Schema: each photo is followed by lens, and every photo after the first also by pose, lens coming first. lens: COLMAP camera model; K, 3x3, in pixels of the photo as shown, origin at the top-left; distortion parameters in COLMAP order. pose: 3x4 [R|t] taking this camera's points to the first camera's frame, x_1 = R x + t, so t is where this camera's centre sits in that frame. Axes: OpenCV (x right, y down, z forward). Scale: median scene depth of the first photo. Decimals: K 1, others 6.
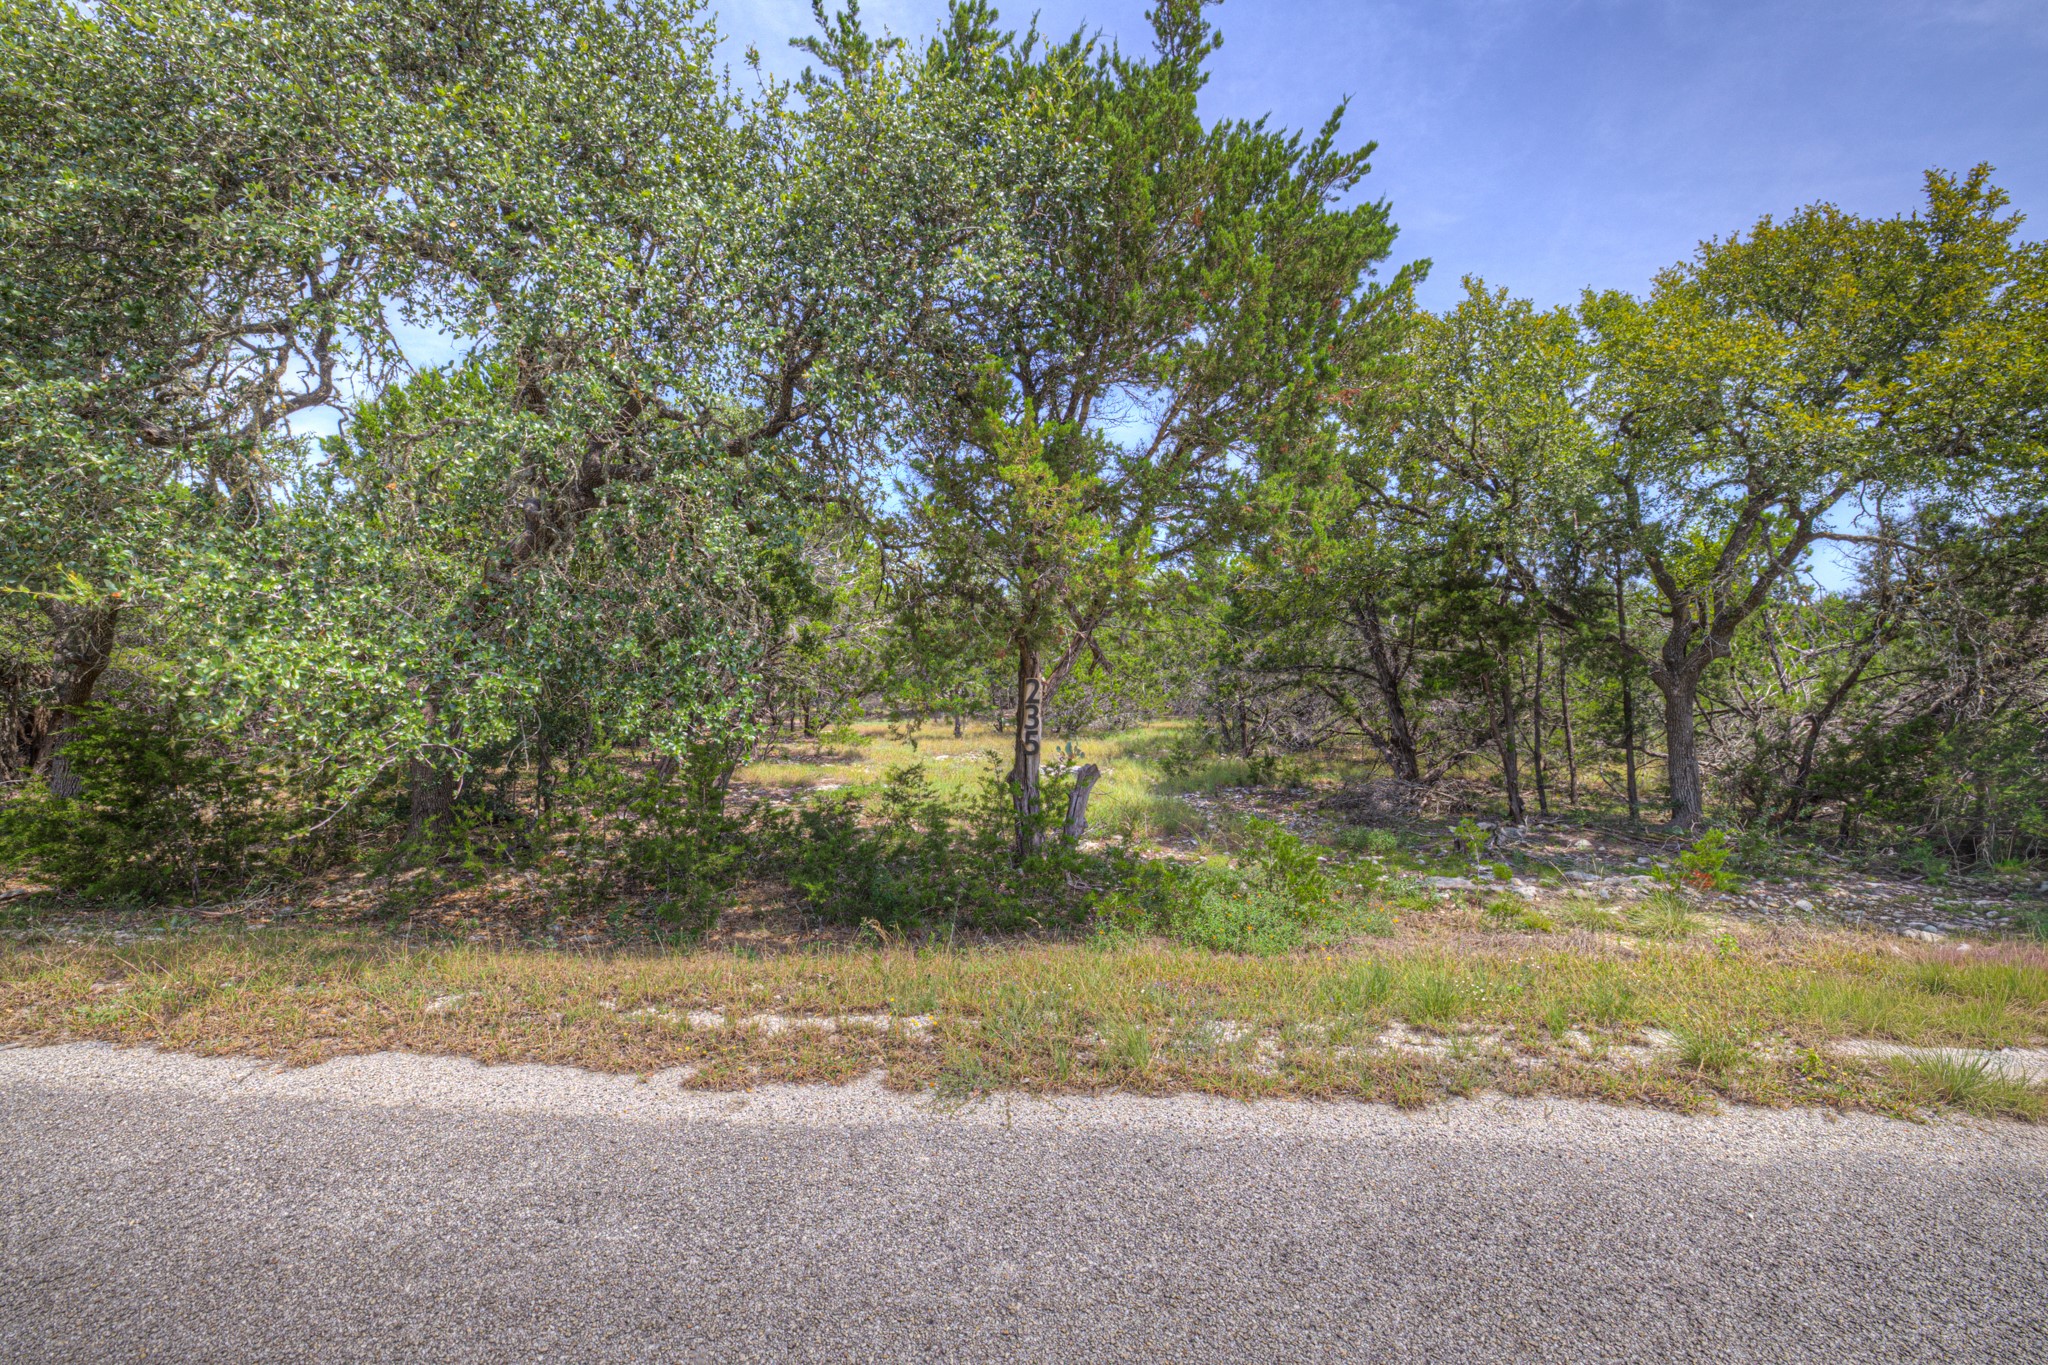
lens RADIAL K [[886.8, 0, 1003.2], [0, 886.8, 682.9], [0, 0, 1]] dist [-0.045461, 0.016496]
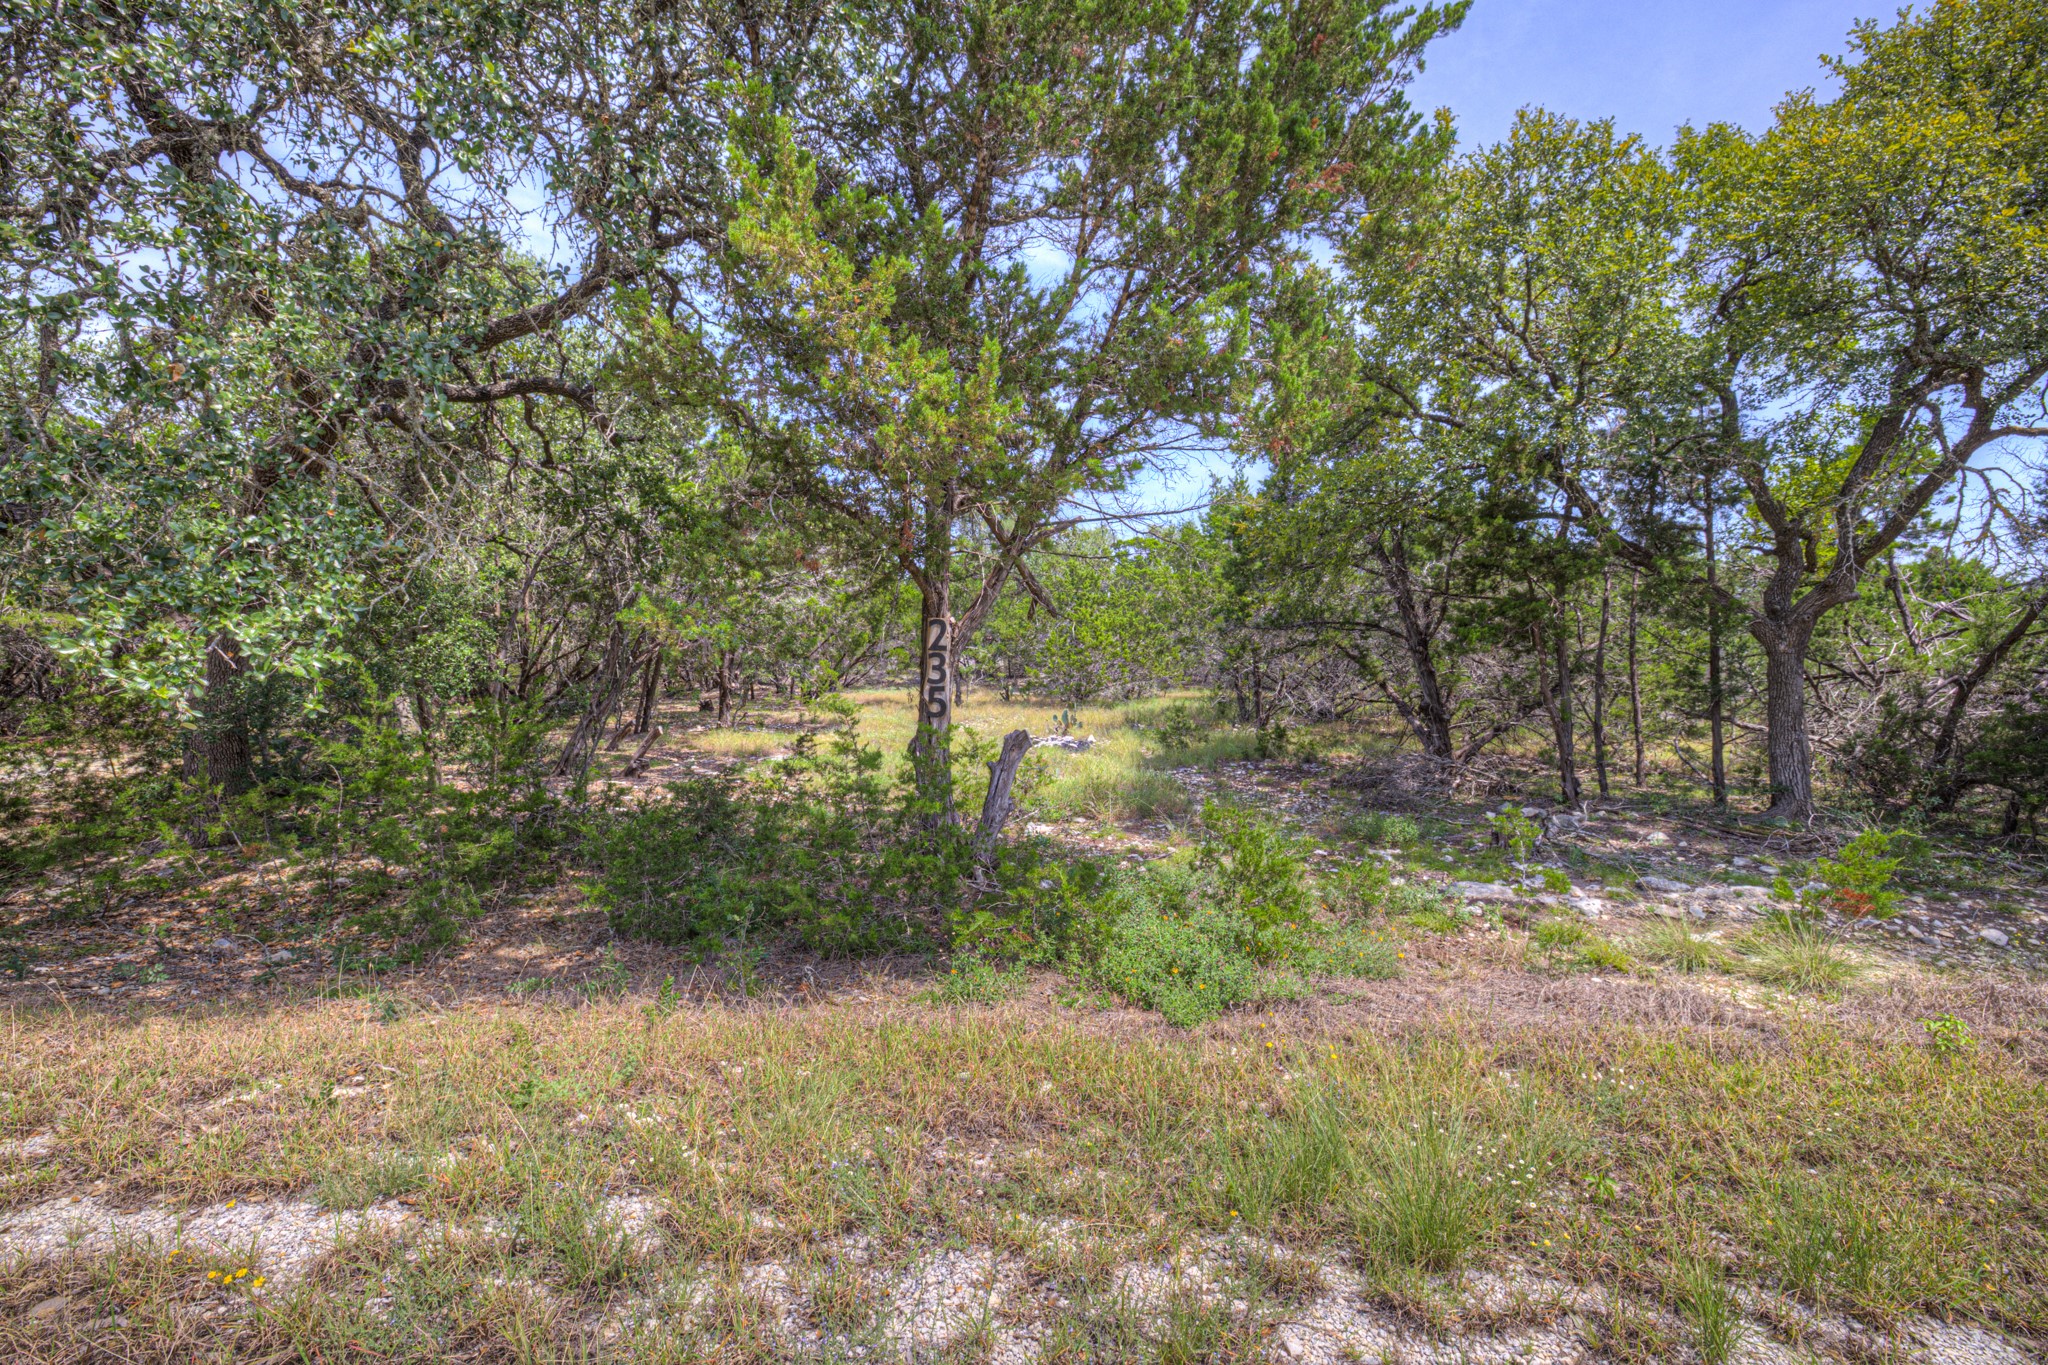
lens RADIAL K [[886.8, 0, 1003.2], [0, 886.8, 682.9], [0, 0, 1]] dist [-0.045461, 0.016496]
pose [[0.999162, 0.005734, -0.040533, 0.090874], [-0.004464, 0.999498, 0.031353, 0.019882], [0.040692, -0.031146, 0.998686, 0.170639]]
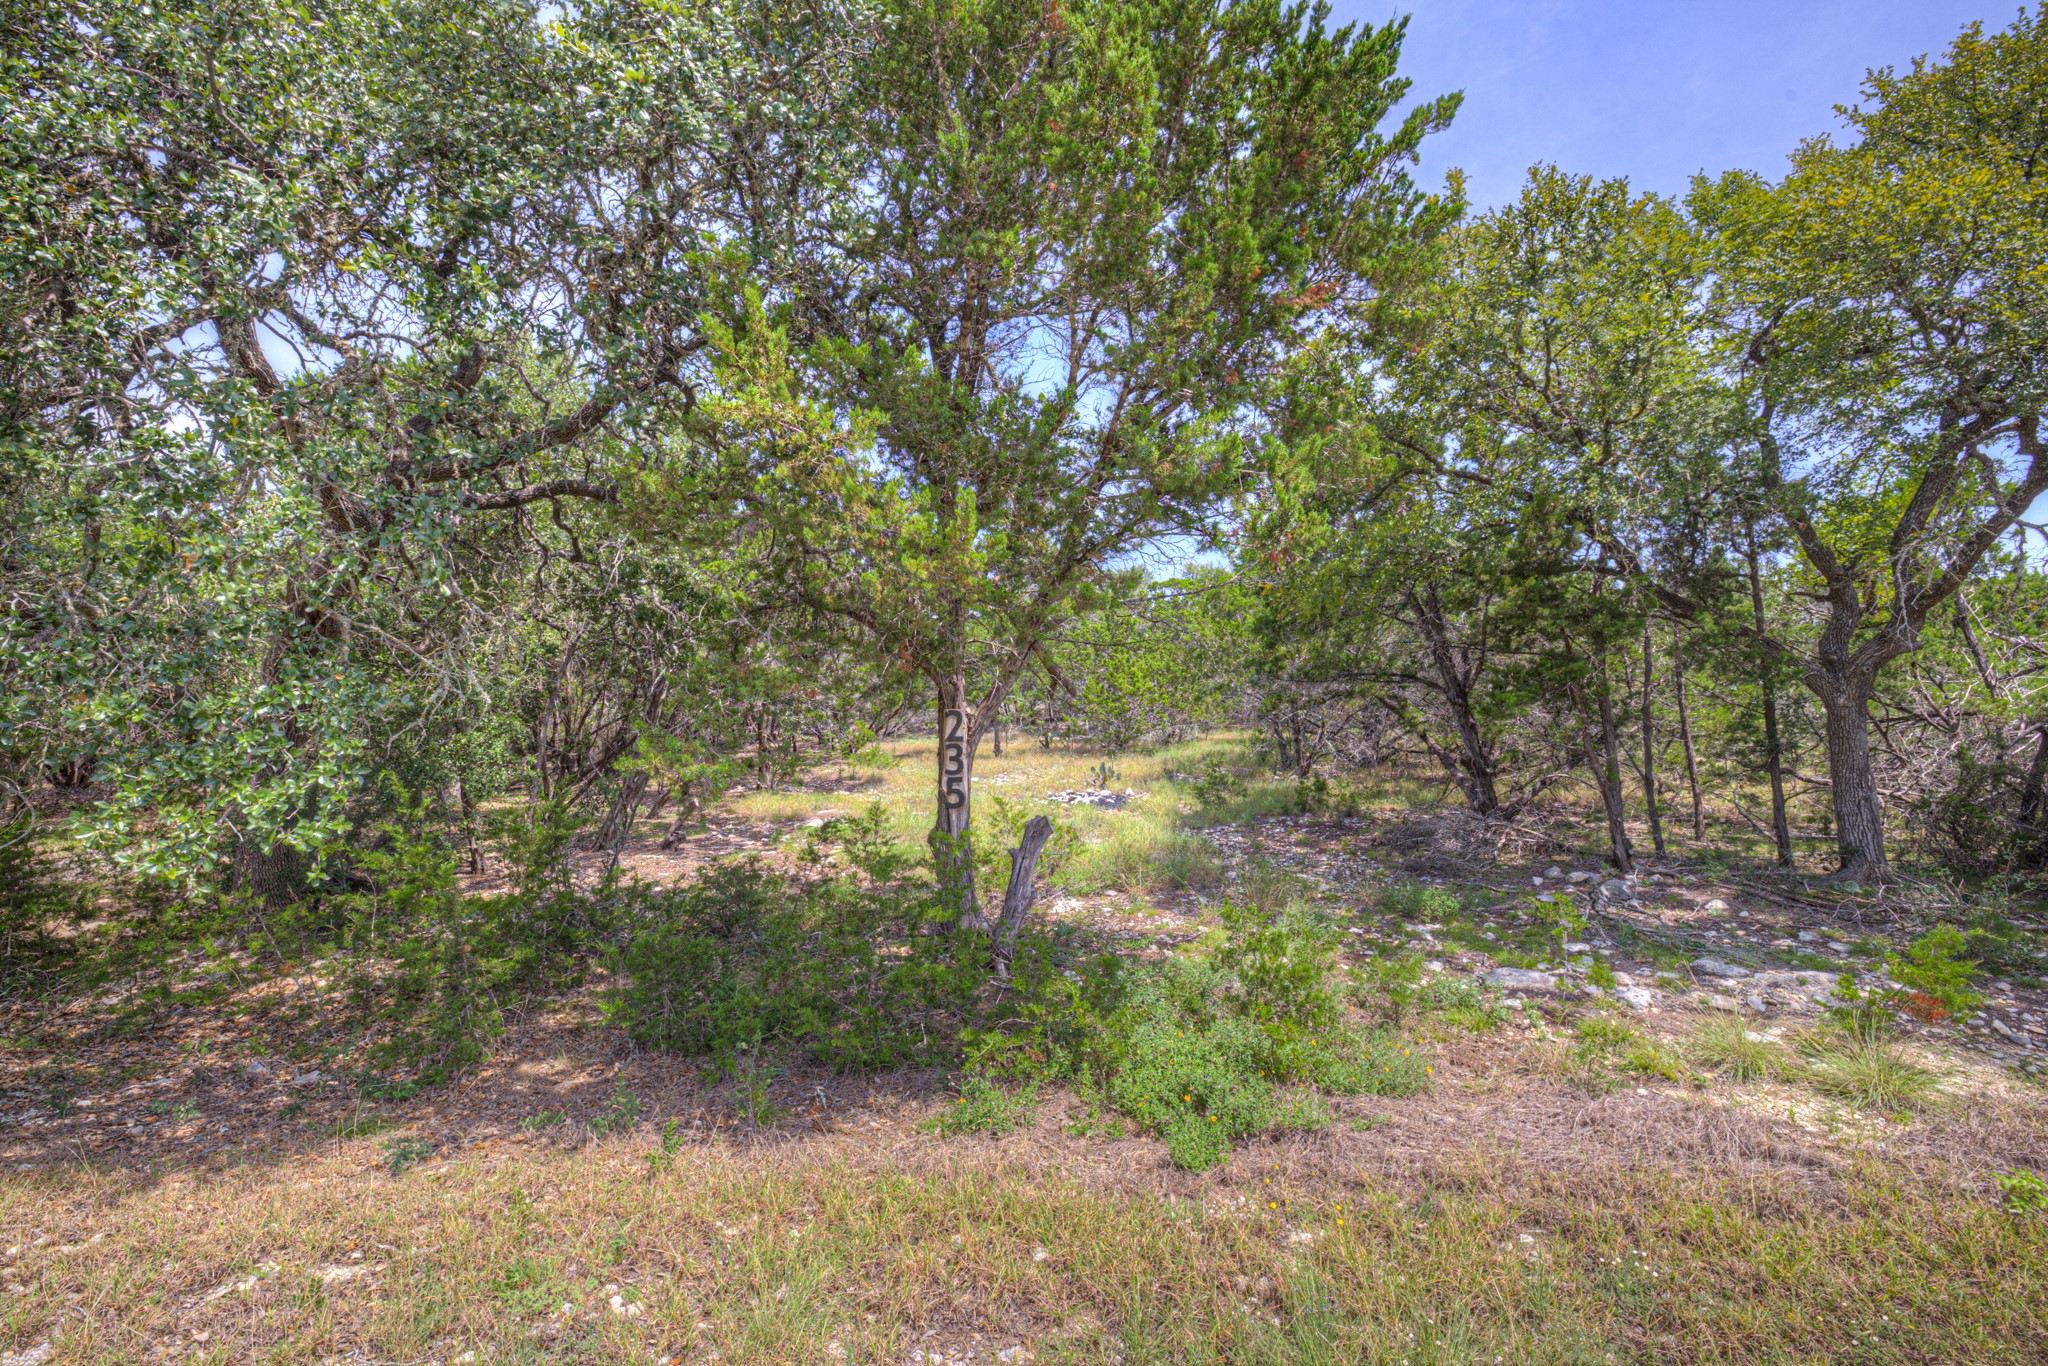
lens RADIAL K [[886.8, 0, 1003.2], [0, 886.8, 683.4], [0, 0, 1]] dist [-0.045461, 0.016496]
pose [[0.995598, -0.026799, -0.089815, 0.109319], [0.025979, 0.999610, -0.010292, -0.013924], [0.090056, 0.007913, 0.995905, 0.174257]]
